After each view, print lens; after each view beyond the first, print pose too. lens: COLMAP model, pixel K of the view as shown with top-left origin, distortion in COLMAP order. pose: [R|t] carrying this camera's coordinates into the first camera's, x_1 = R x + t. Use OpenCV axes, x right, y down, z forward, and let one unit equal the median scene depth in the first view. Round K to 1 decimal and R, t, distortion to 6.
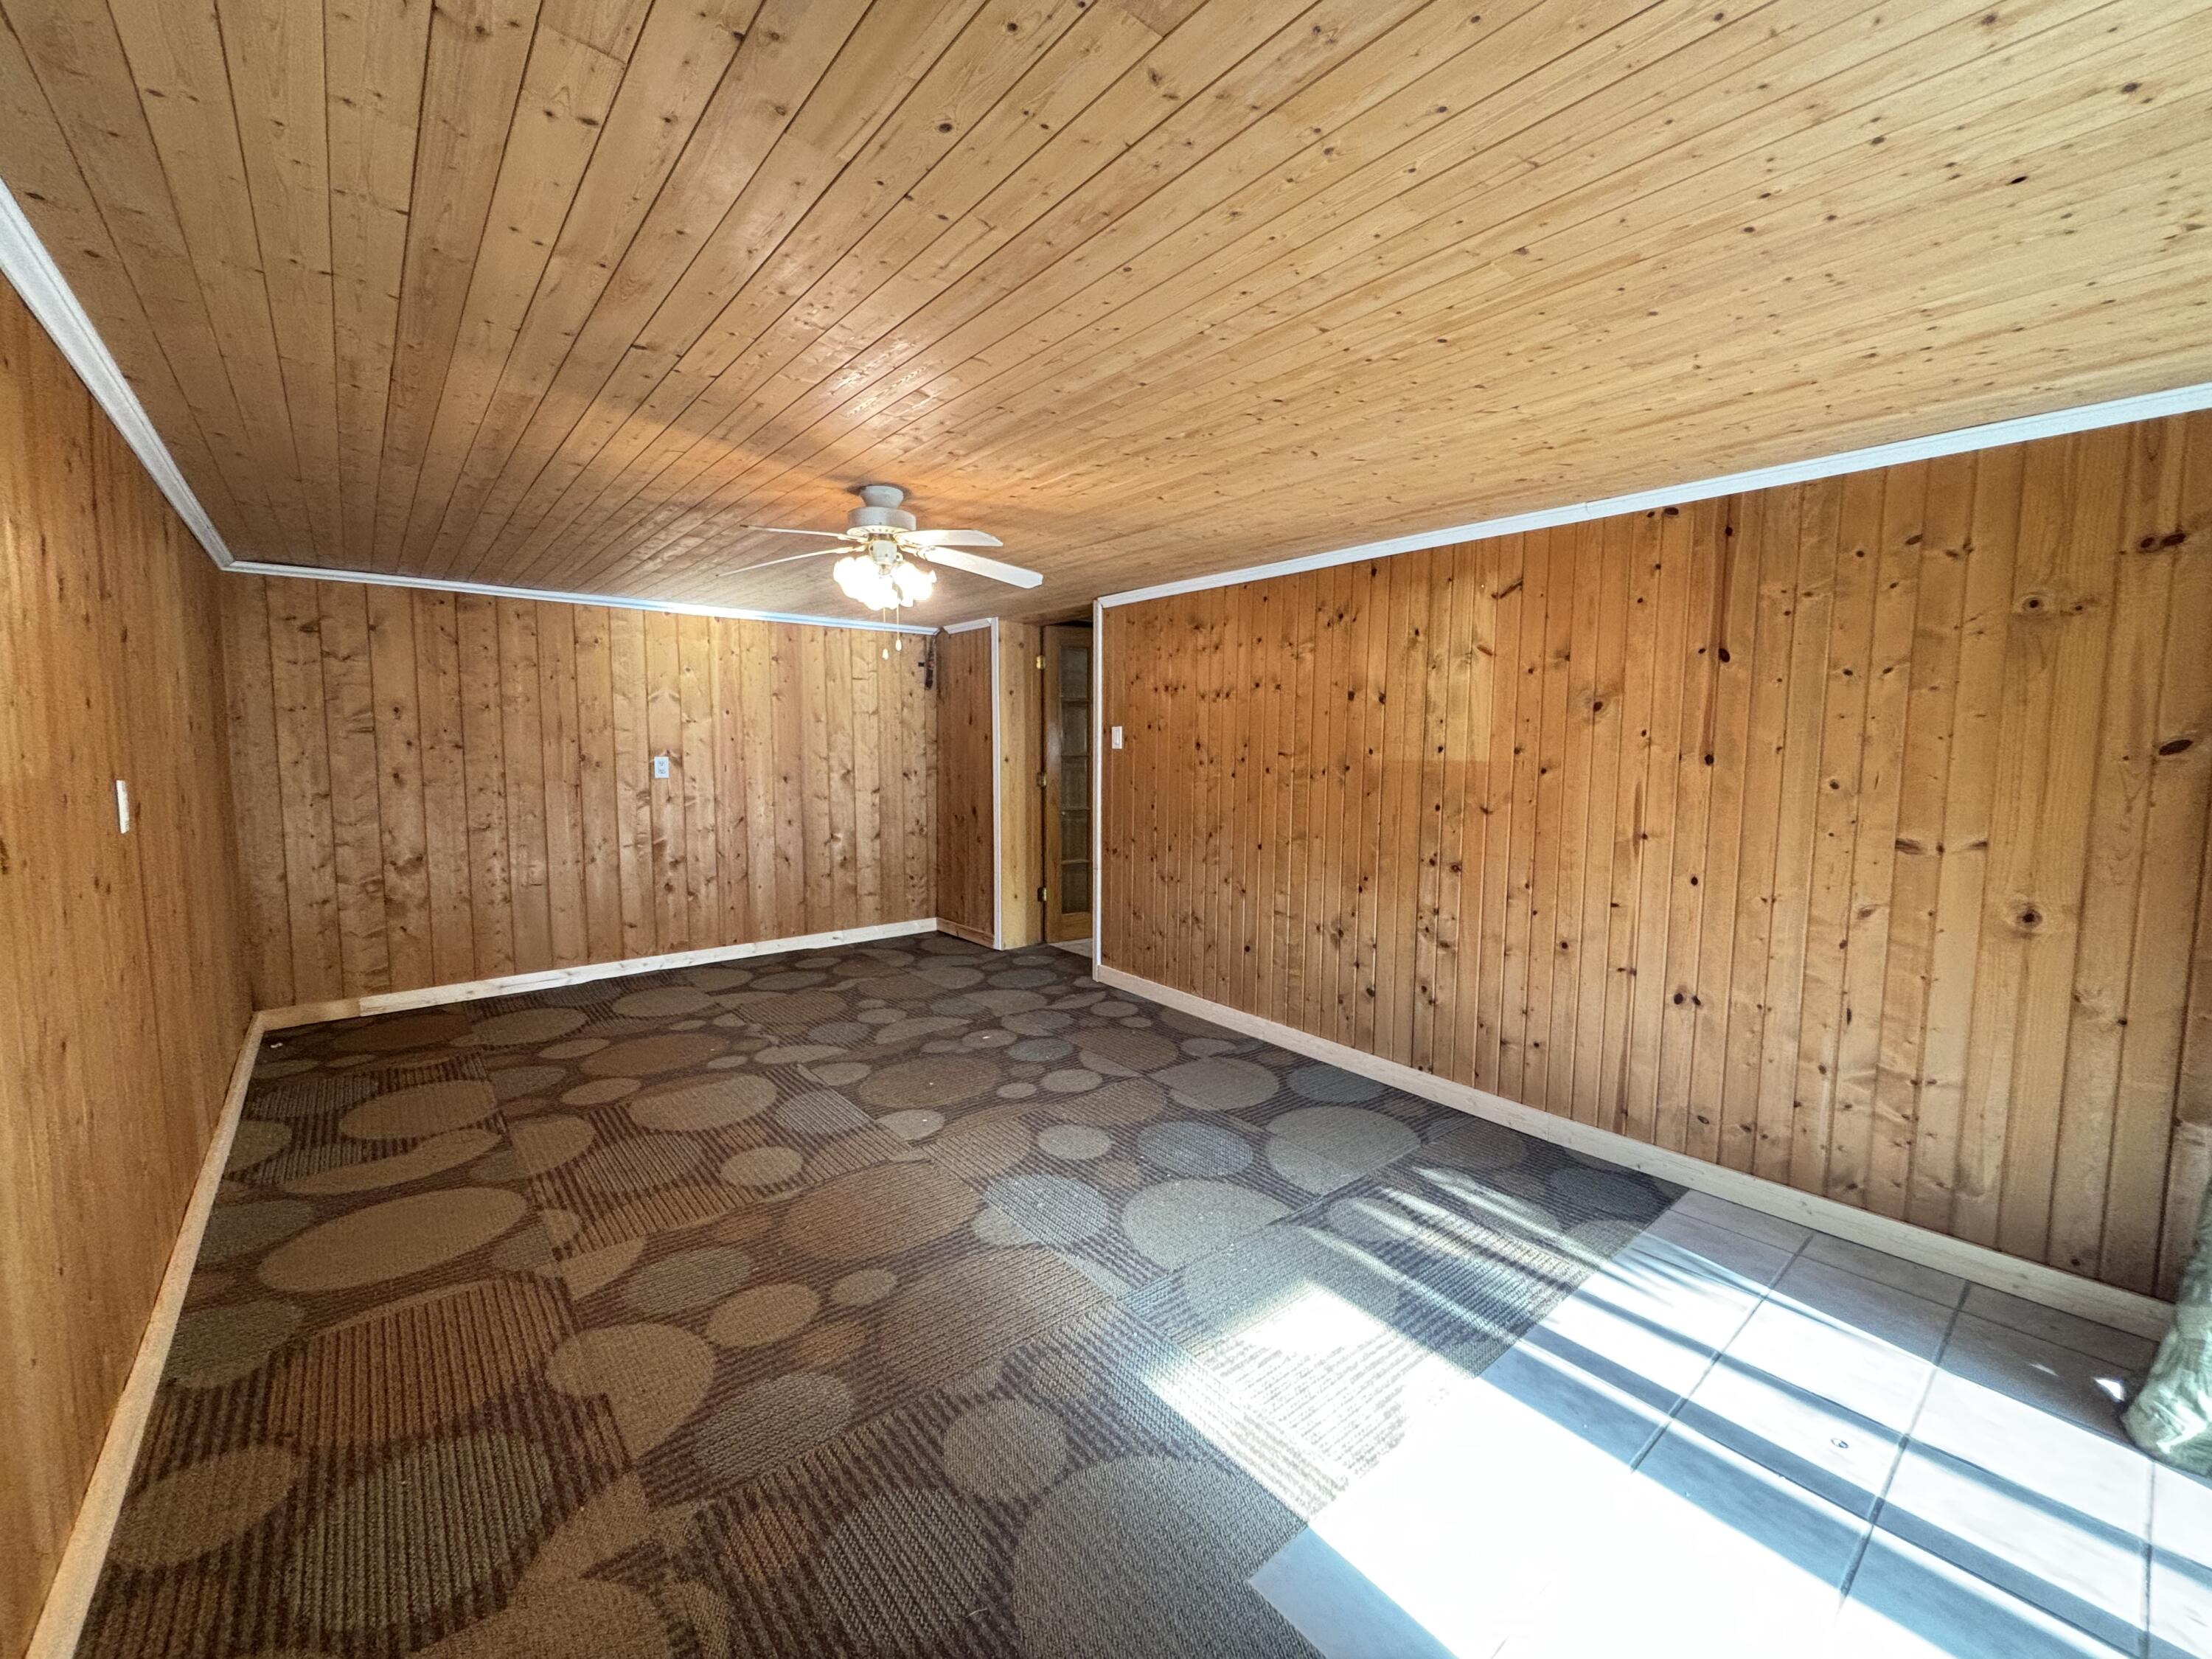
lens RADIAL K [[902.5, 0, 1106.0], [0, 902.5, 819.7], [0, 0, 1]] dist [-0.006916, 0.001203]
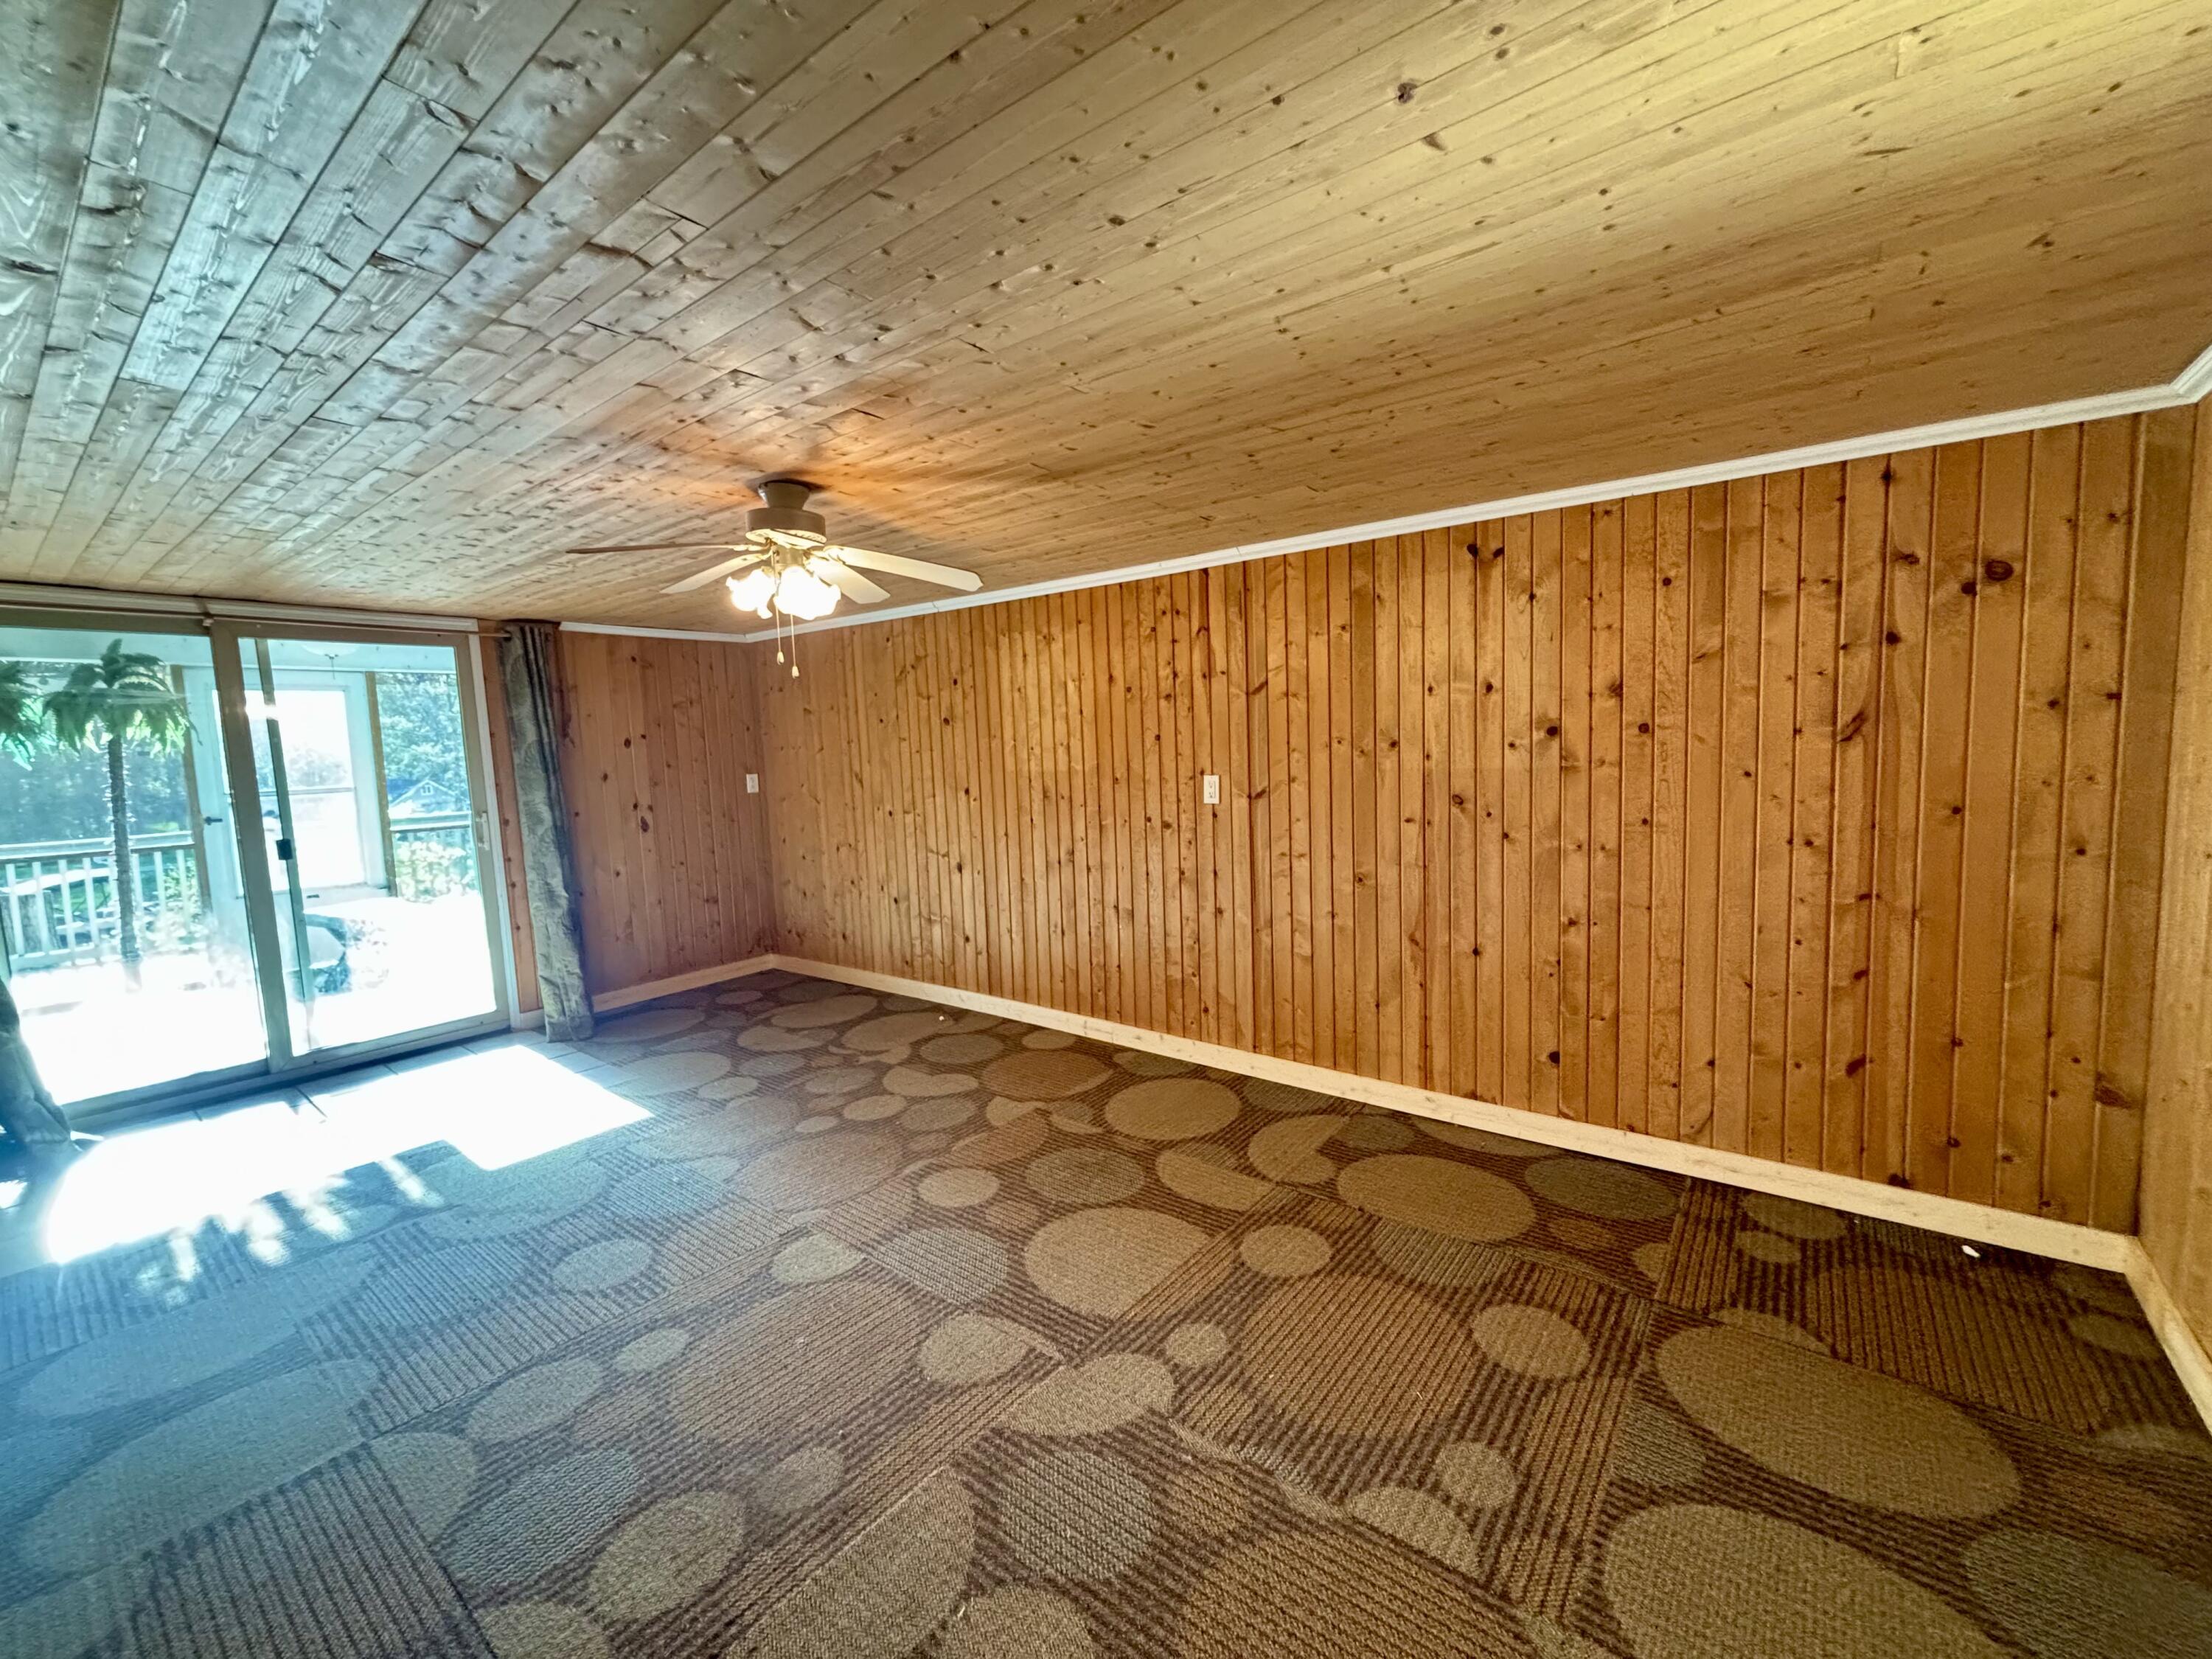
lens RADIAL K [[902.5, 0, 1105.9], [0, 902.5, 825.2], [0, 0, 1]] dist [-0.006916, 0.001203]
pose [[-0.976365, 0.051189, -0.209979, -0.364967], [0.012547, 0.983334, 0.181376, -0.198933], [0.215764, 0.174454, -0.960735, 2.006707]]
